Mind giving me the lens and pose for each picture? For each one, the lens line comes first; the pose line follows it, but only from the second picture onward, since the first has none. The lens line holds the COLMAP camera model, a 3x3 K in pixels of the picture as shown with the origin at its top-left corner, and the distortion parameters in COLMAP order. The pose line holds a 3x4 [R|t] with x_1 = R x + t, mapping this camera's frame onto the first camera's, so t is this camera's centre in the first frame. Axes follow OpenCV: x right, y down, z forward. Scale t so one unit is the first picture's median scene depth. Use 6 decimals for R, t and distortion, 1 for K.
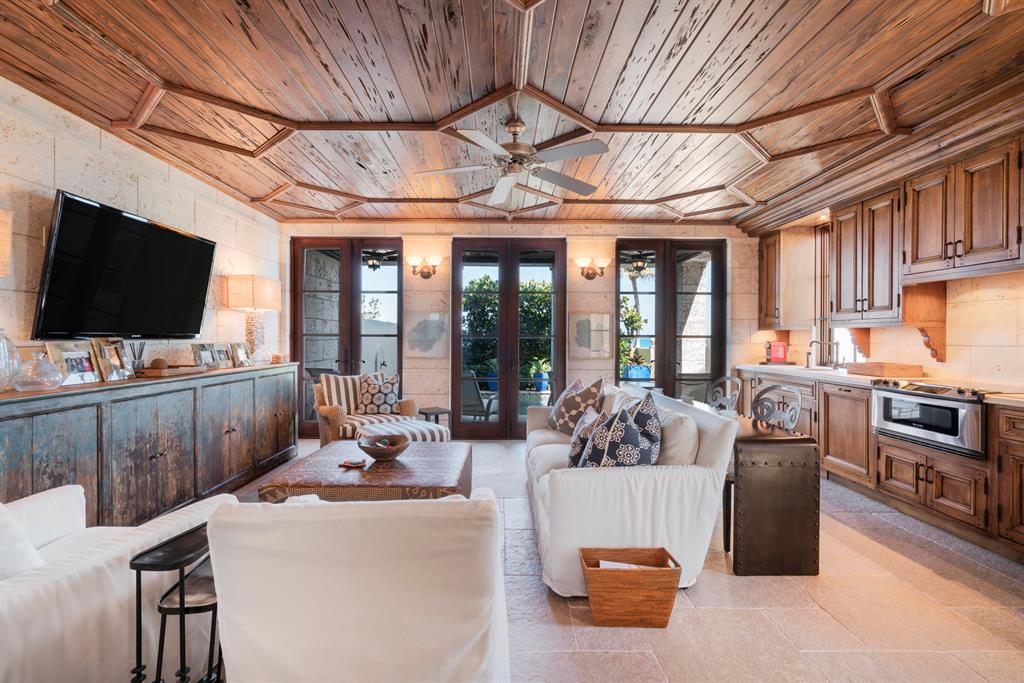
lens RADIAL K [[457.5, 0, 491.8], [0, 457.5, 337.6], [0, 0, 1]] dist [-0.010555, 0.003805]
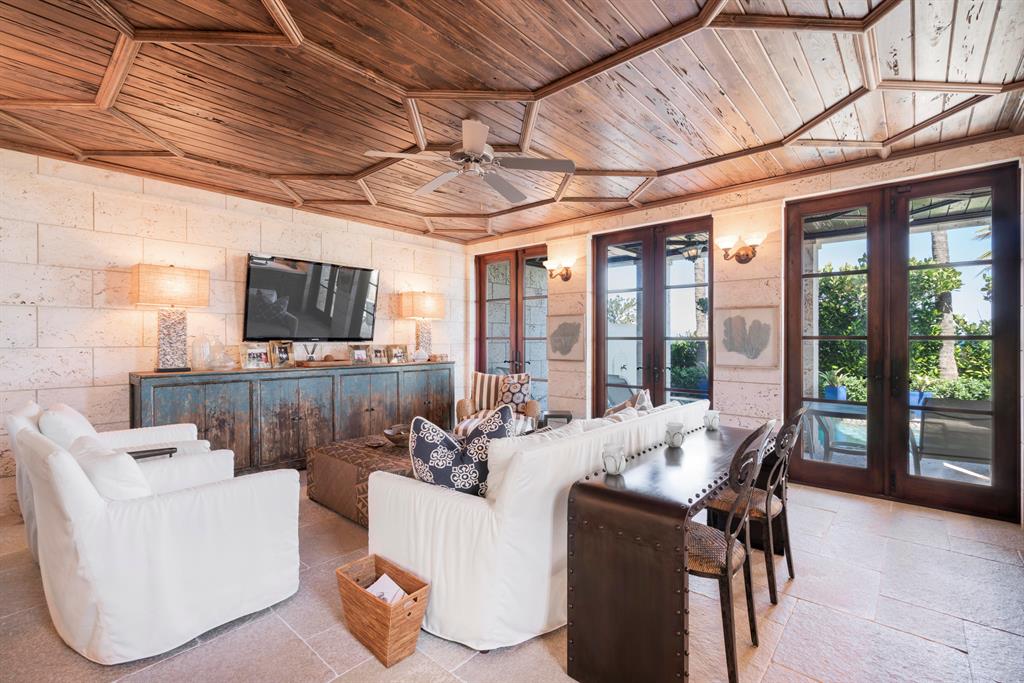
lens RADIAL K [[457.5, 0, 530.2], [0, 457.5, 338.0], [0, 0, 1]] dist [-0.010555, 0.003805]
pose [[0.746619, -0.005376, -0.665230, 0.616383], [0.000758, 0.999974, -0.007229, 0.002672], [0.665251, 0.004893, 0.746604, 0.275852]]
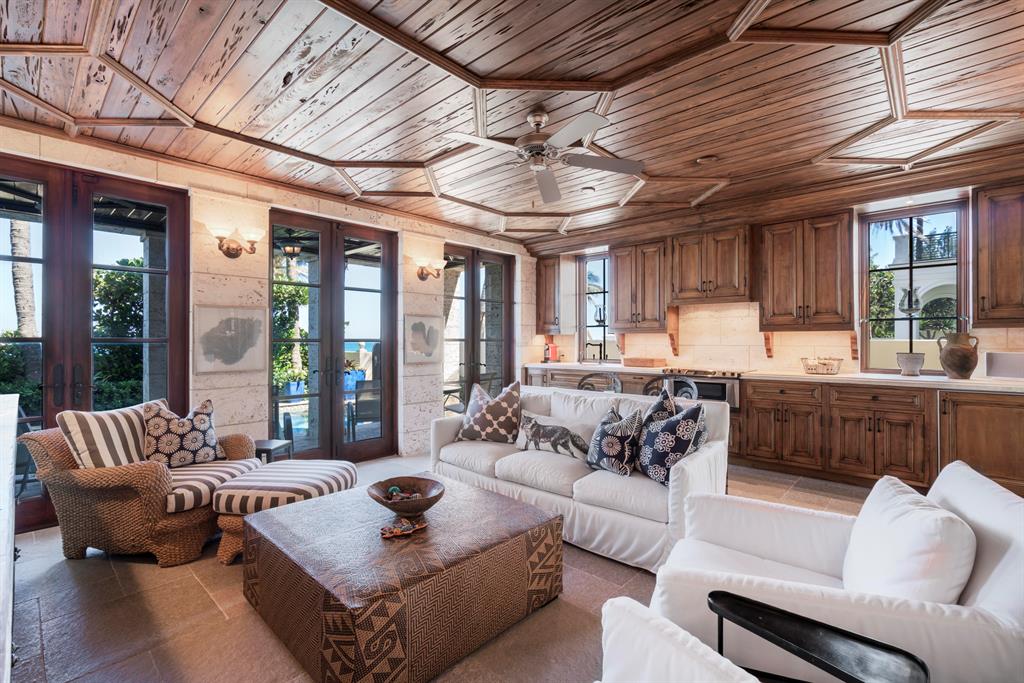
lens RADIAL K [[457.5, 0, 521.9], [0, 457.5, 343.3], [0, 0, 1]] dist [-0.010555, 0.003805]
pose [[0.683156, -0.009205, 0.730214, -0.476015], [0.003915, 0.999952, 0.008942, -0.005939], [-0.730262, -0.003250, 0.683160, 0.281676]]
